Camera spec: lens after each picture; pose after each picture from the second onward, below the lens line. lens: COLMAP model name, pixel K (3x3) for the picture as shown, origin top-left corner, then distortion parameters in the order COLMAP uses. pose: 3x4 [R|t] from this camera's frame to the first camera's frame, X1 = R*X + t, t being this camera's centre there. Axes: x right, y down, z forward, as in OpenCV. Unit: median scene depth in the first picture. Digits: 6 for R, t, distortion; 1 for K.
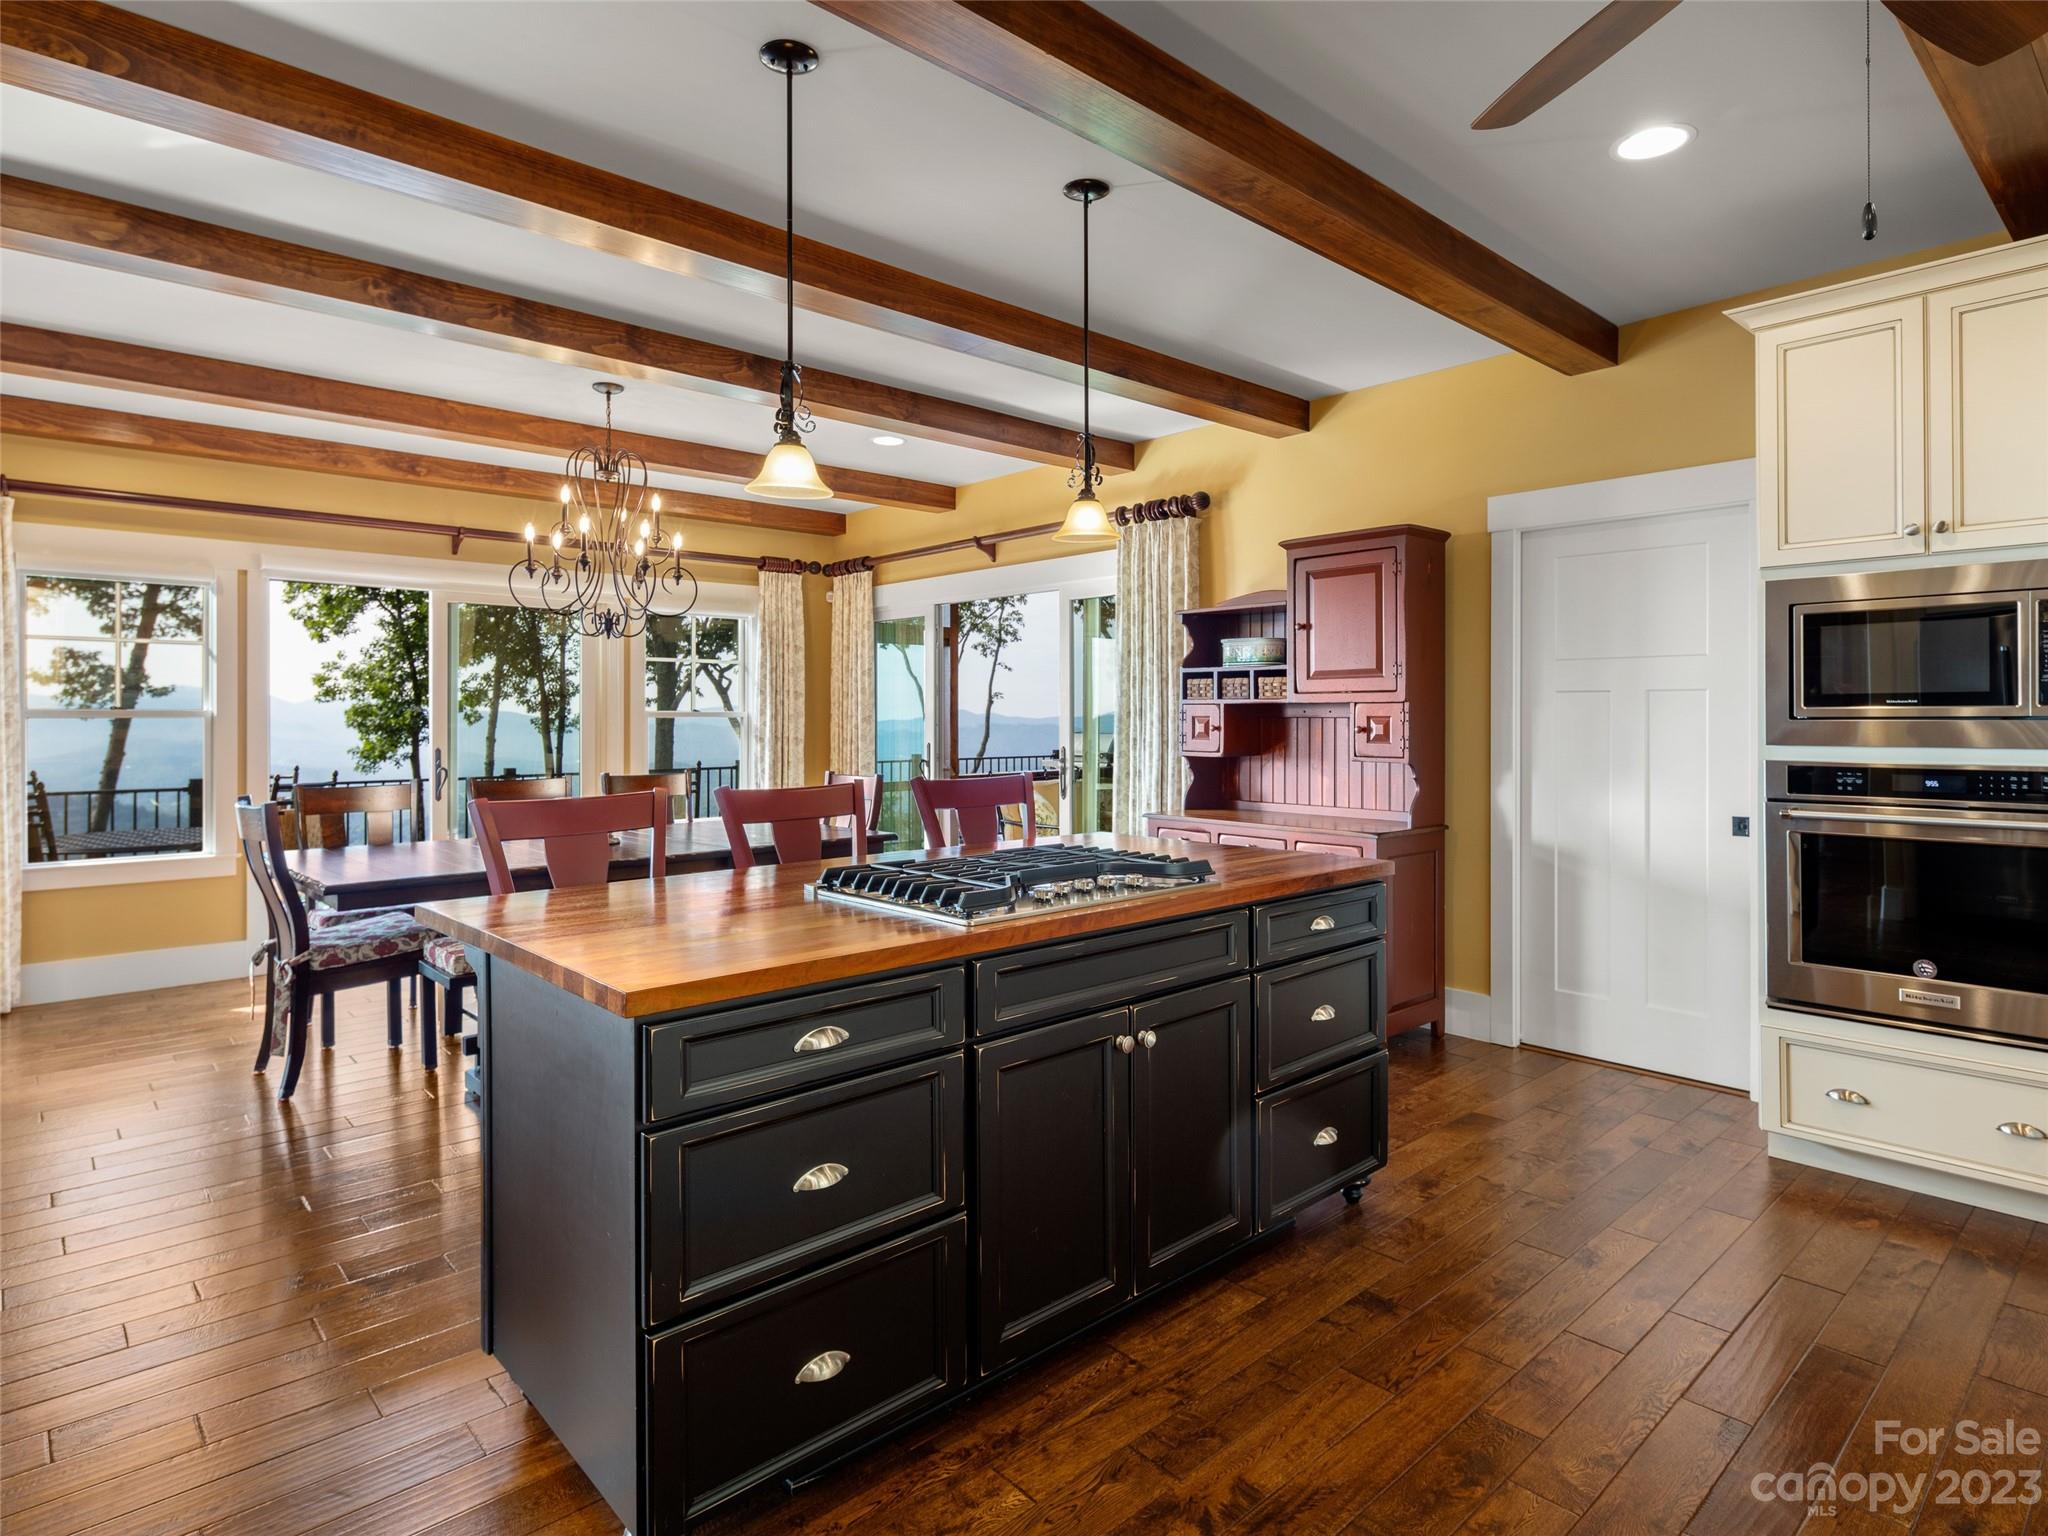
lens RADIAL K [[1132.1, 0, 1010.3], [0, 1132.1, 724.7], [0, 0, 1]] dist [0.010467, -0.000853]
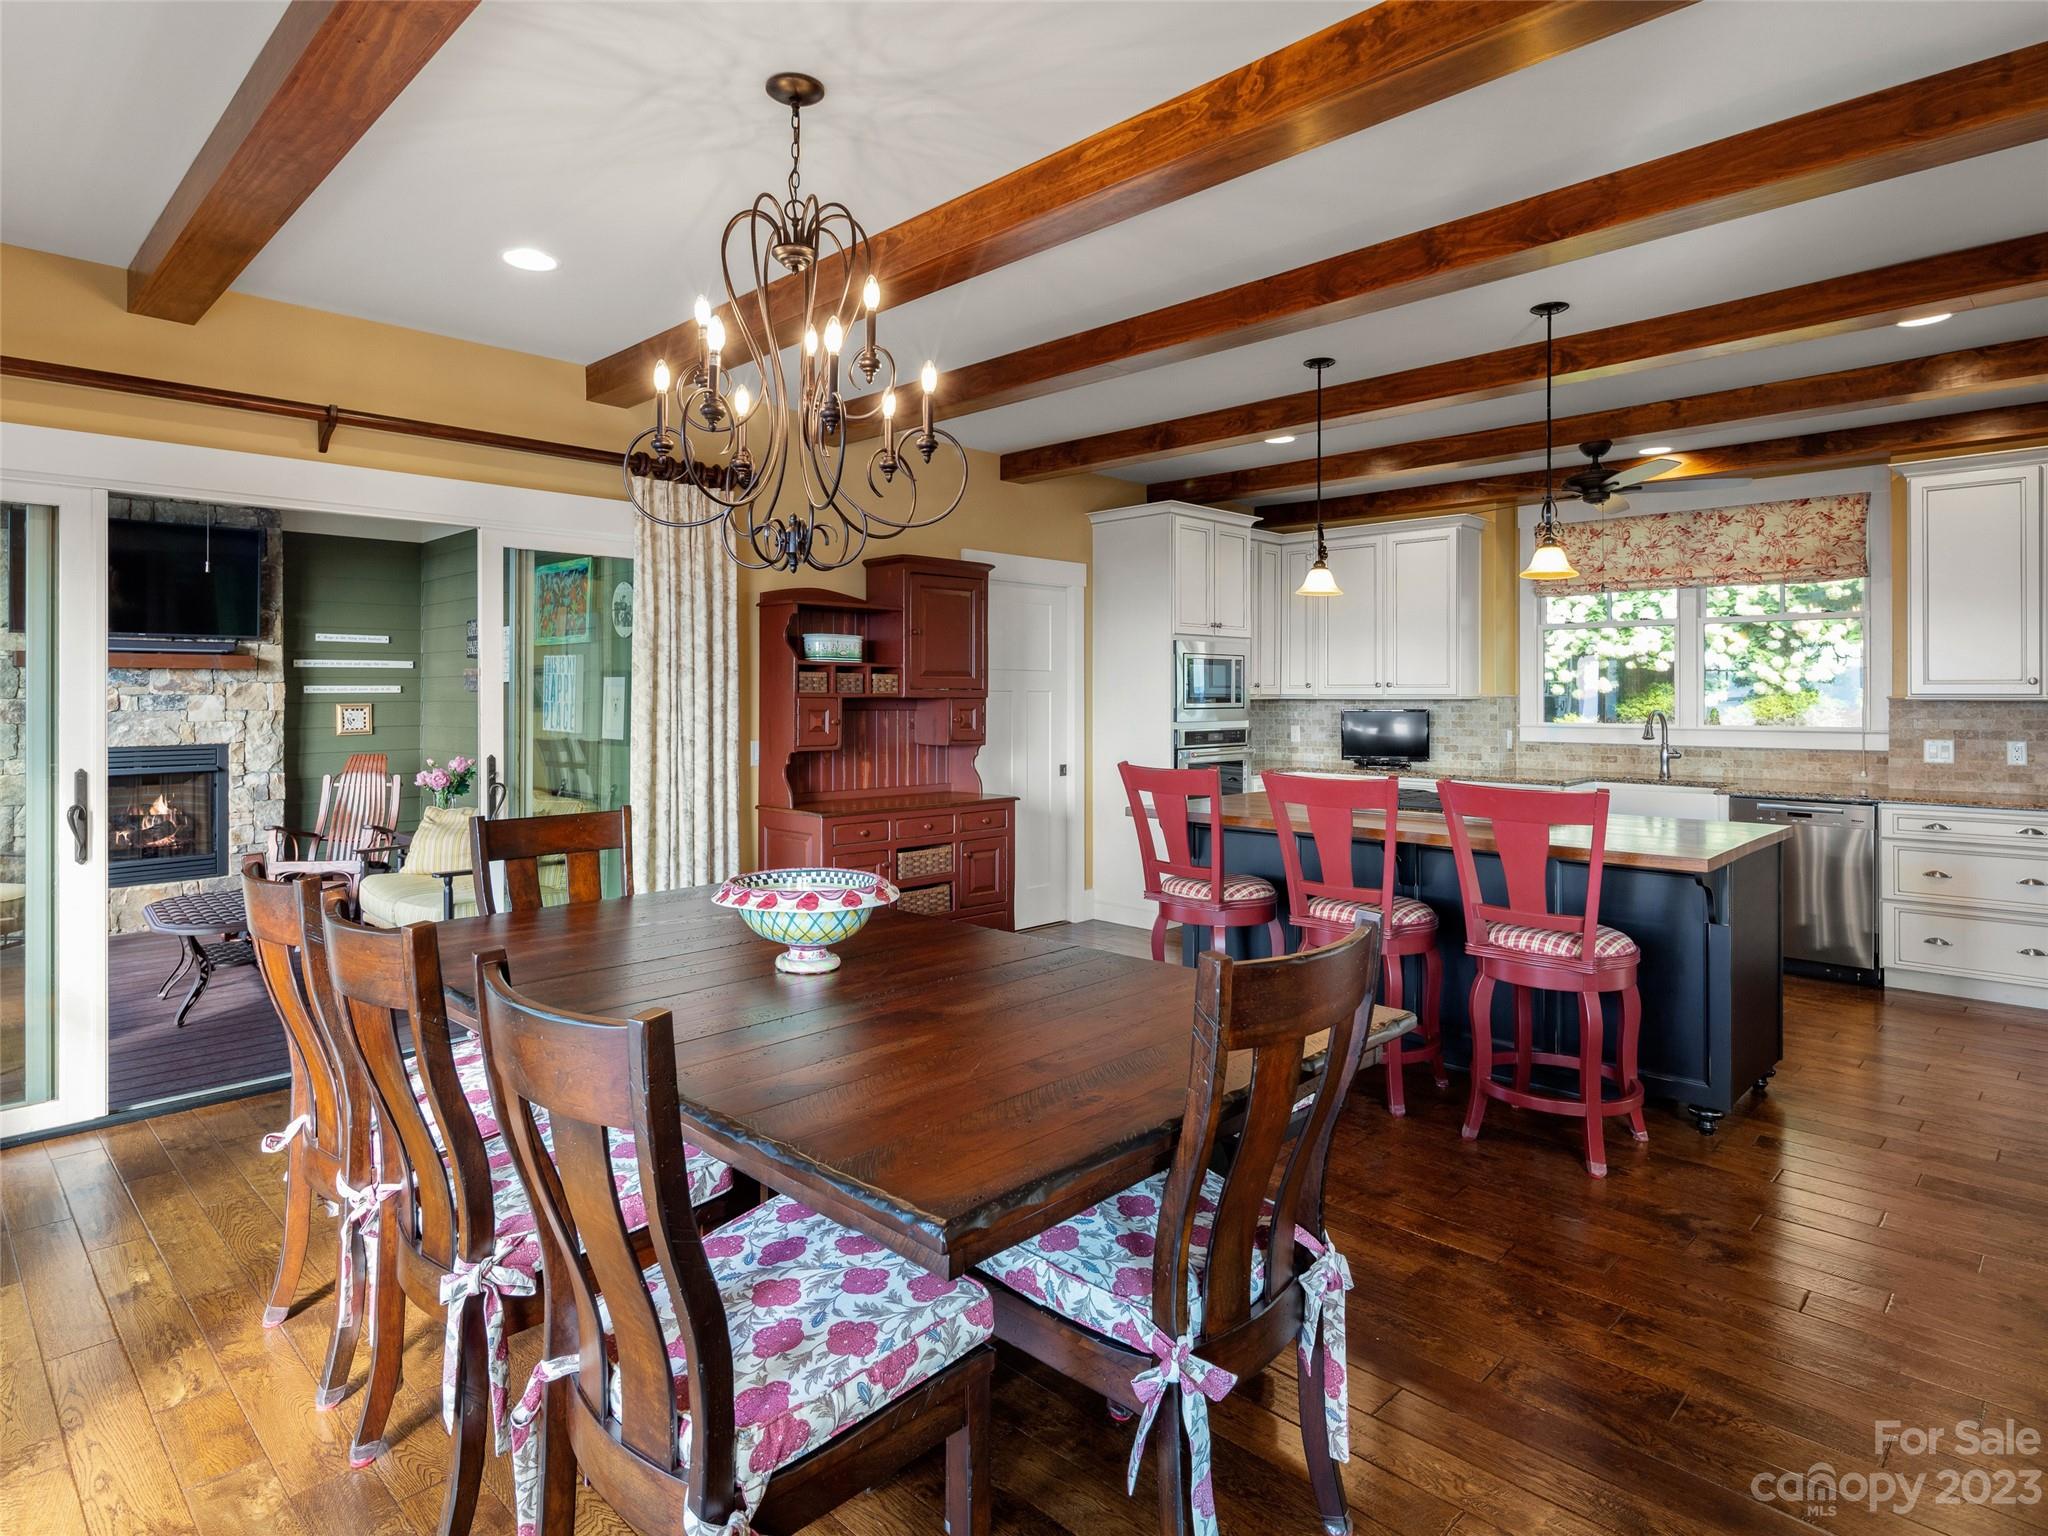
lens RADIAL K [[1120.4, 0, 1015.6], [0, 1120.4, 680.6], [0, 0, 1]] dist [0.002957, -0.002301]
pose [[-0.058364, 0.017311, 0.998145, -0.839140], [0.008367, 0.999823, -0.016851, -0.016104], [-0.998260, 0.007368, -0.058498, 0.922359]]
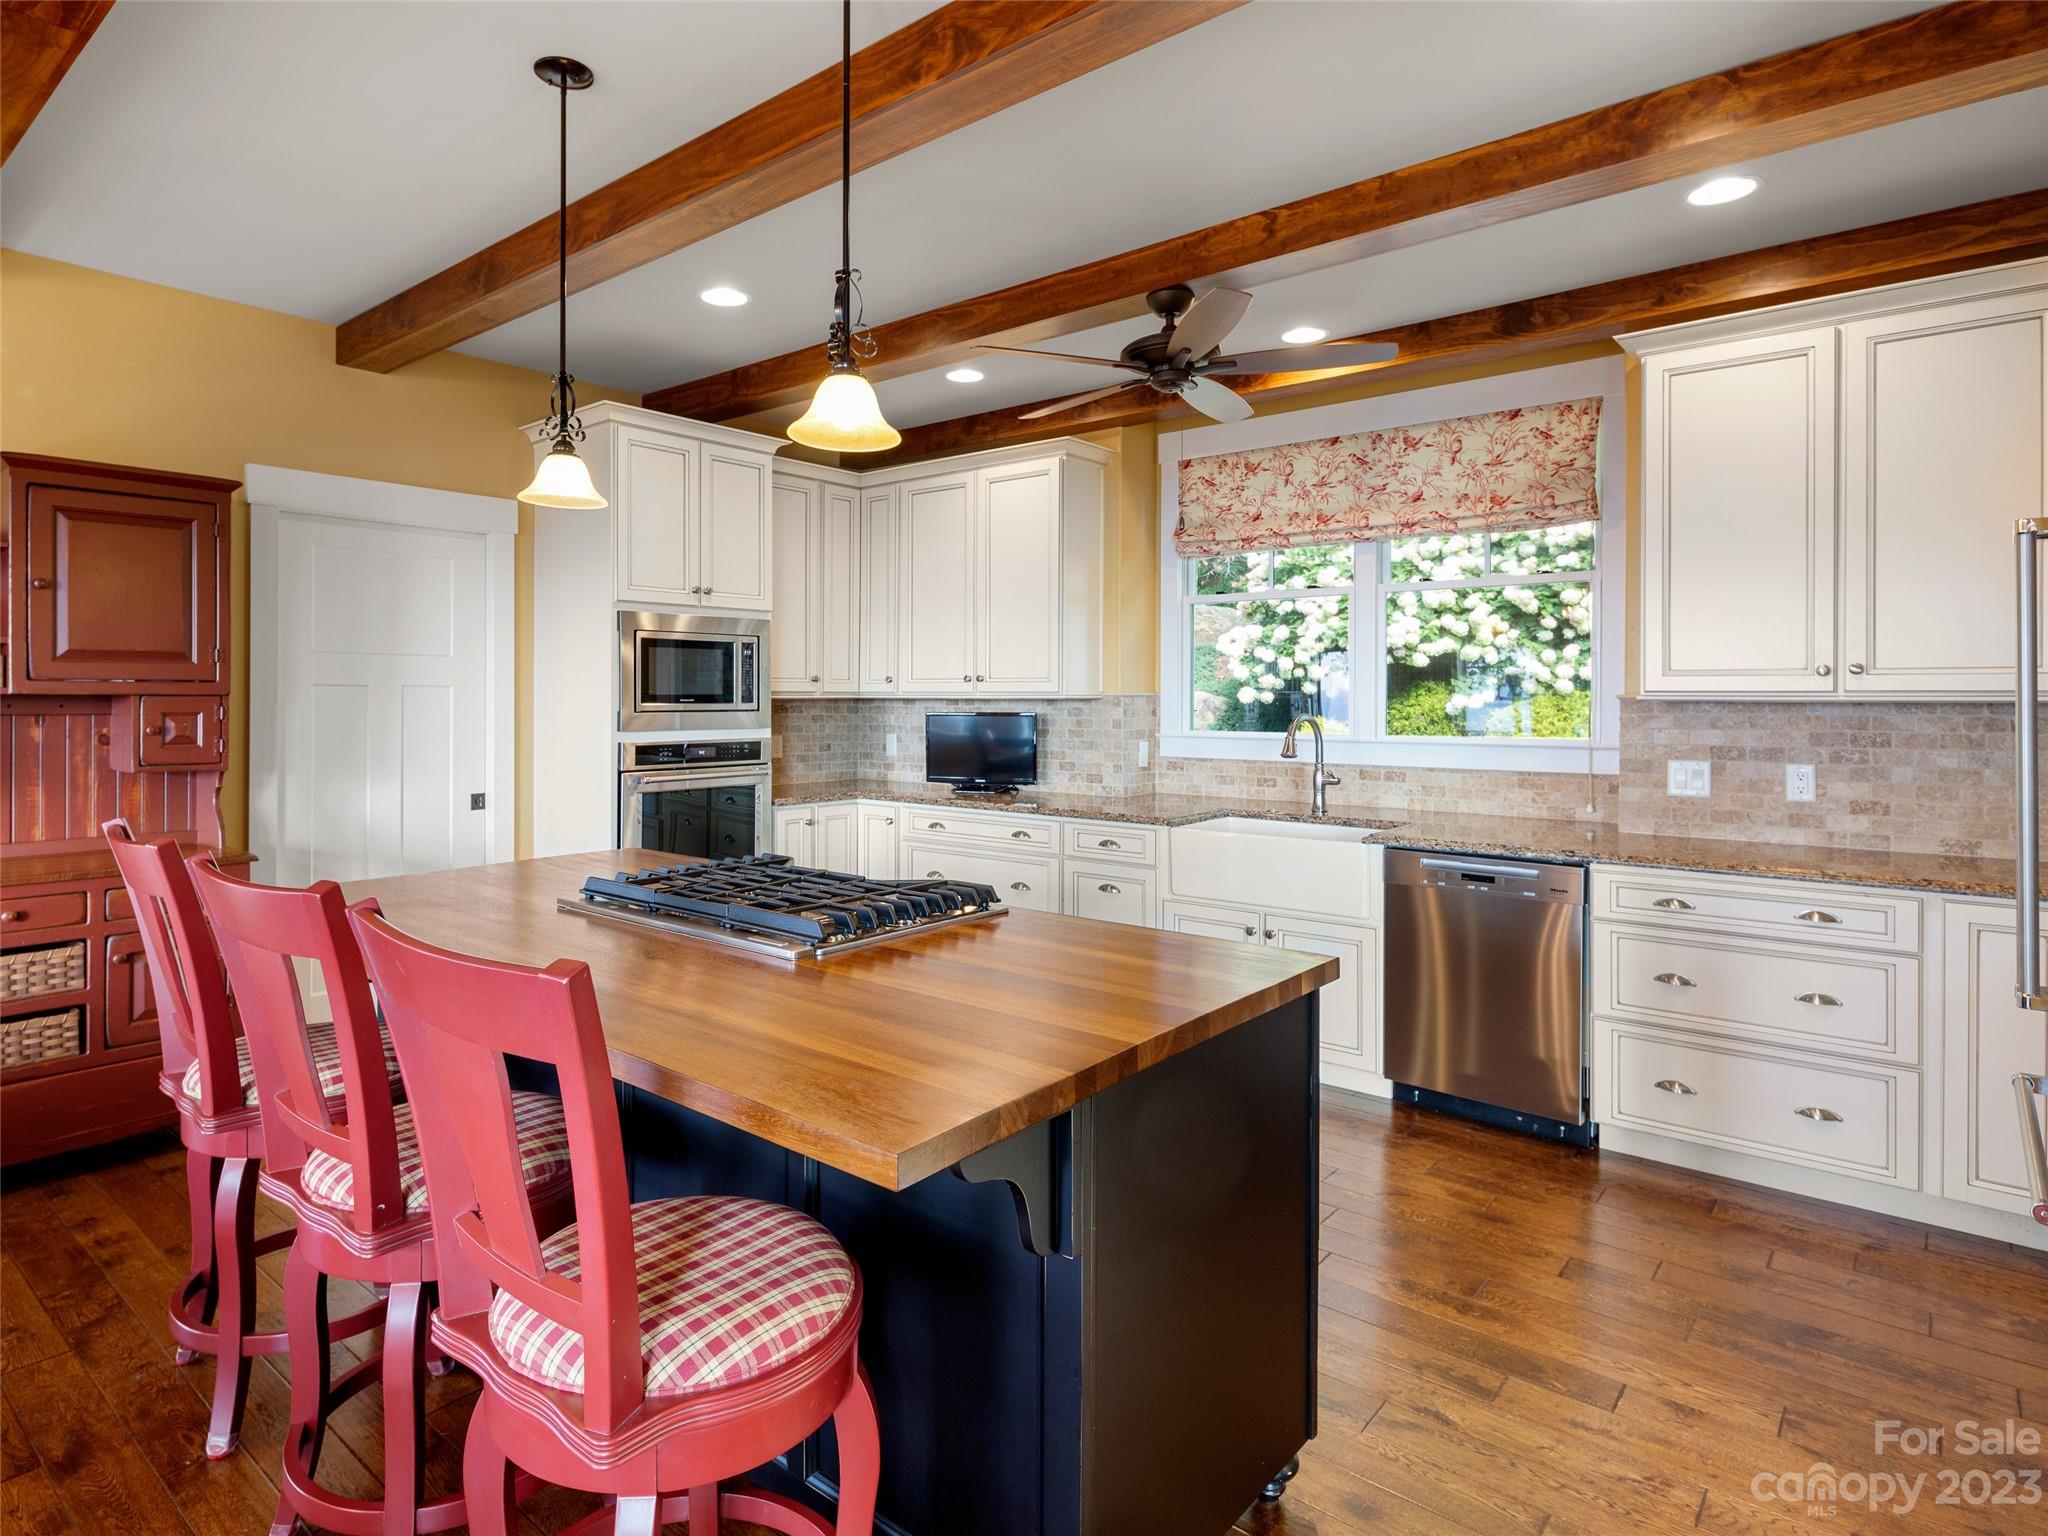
lens RADIAL K [[1118.3, 0, 936.6], [0, 1118.3, 686.5], [0, 0, 1]] dist [0.001578, -0.000119]
pose [[-0.115732, 0.011732, 0.993211, -0.453906], [0.007038, 0.999915, -0.010991, -0.012582], [-0.993256, 0.005719, -0.115805, 0.518878]]
